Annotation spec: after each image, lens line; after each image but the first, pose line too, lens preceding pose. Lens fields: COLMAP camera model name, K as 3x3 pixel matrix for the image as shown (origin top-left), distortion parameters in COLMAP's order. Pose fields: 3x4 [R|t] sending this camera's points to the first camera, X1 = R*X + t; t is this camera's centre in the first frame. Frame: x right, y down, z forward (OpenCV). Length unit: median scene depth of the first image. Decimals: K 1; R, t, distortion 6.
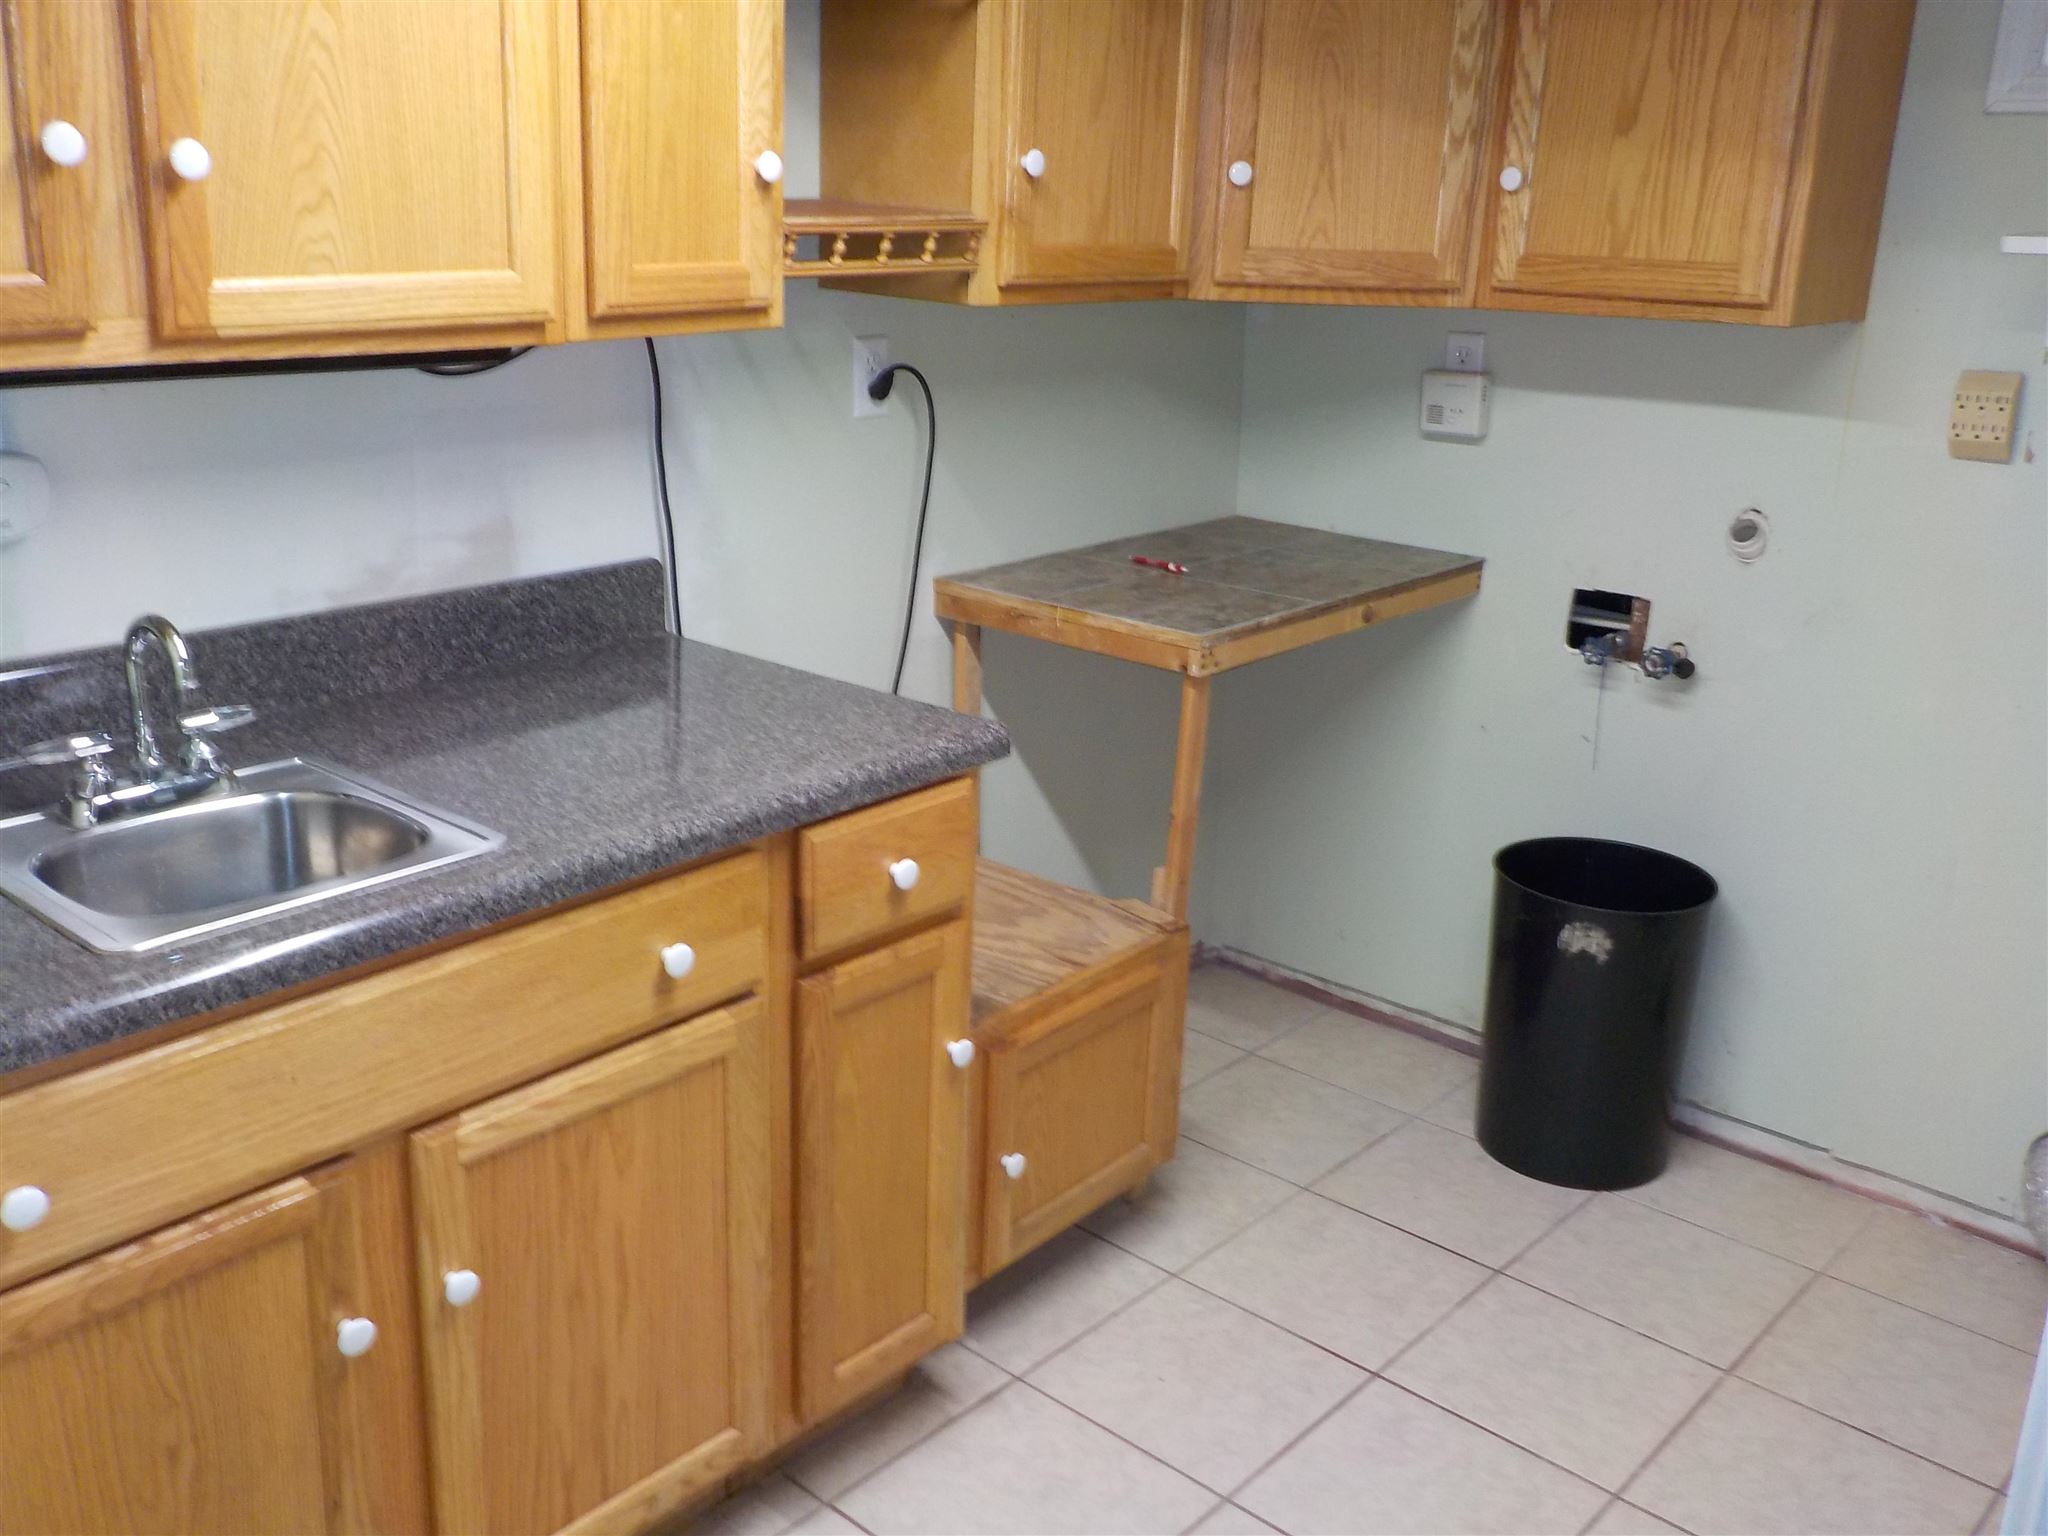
lens RADIAL K [[1892.7, 0, 1015.5], [0, 1892.7, 760.8], [0, 0, 1]] dist [0.014530, 0.000000]
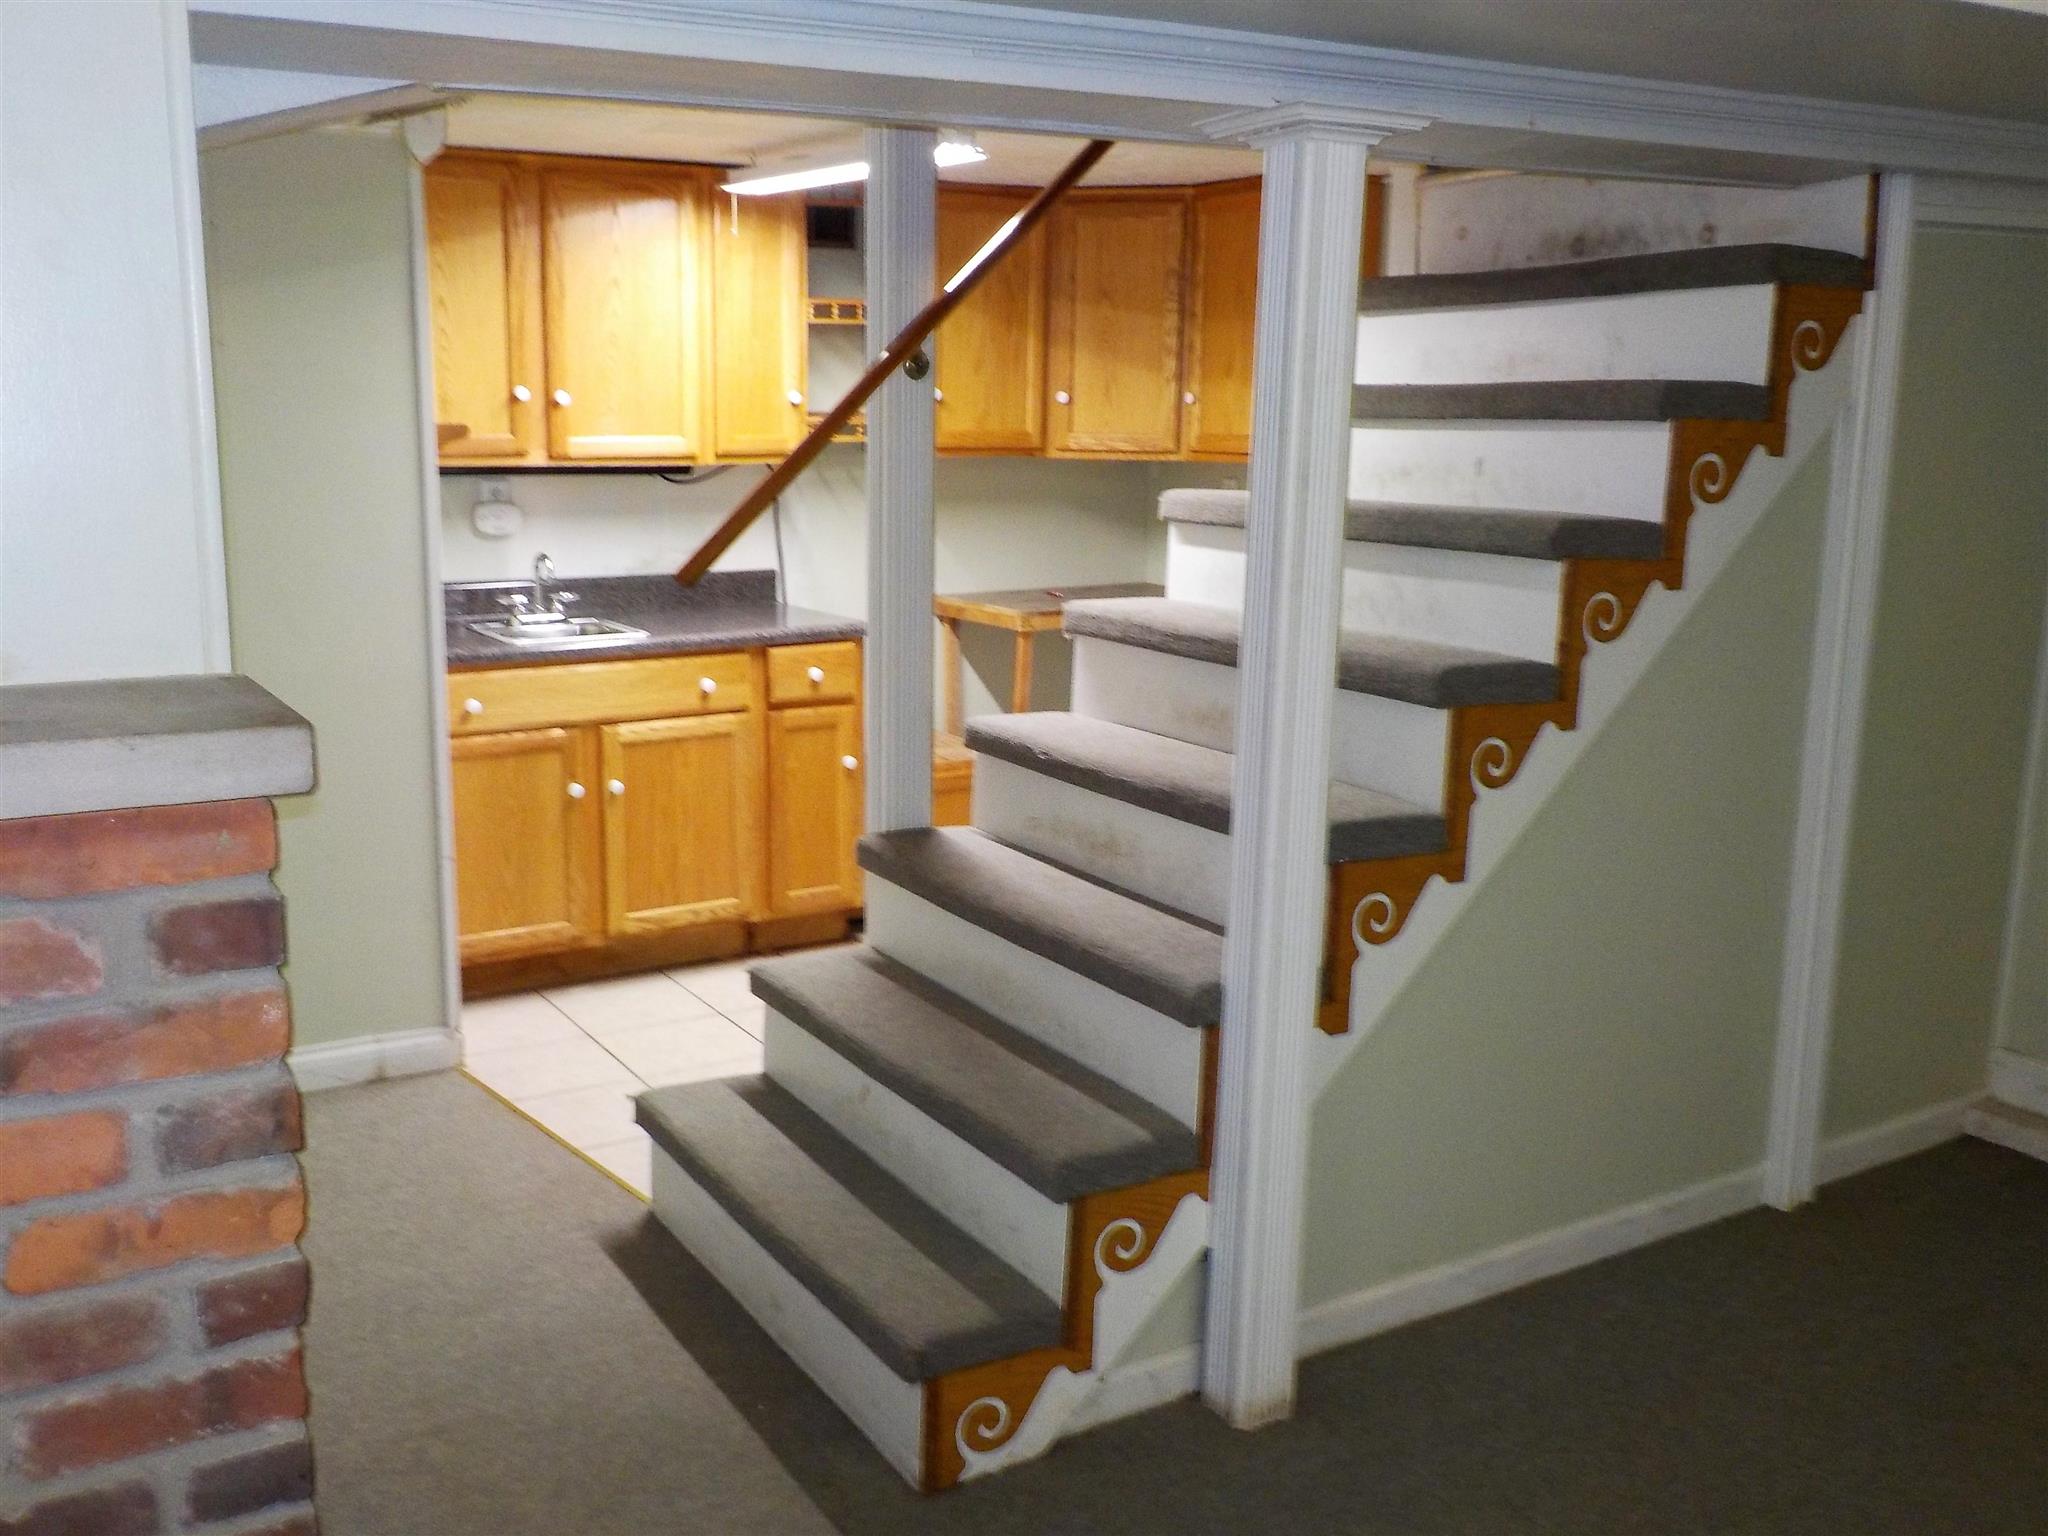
lens RADIAL K [[1892.7, 0, 1024.4], [0, 1892.7, 770.4], [0, 0, 1]] dist [0.014530, 0.000000]
pose [[0.958950, 0.038436, -0.280958, 0.940914], [-0.069964, 0.992211, -0.103062, 0.438061], [0.274809, 0.118489, 0.954170, -1.324428]]
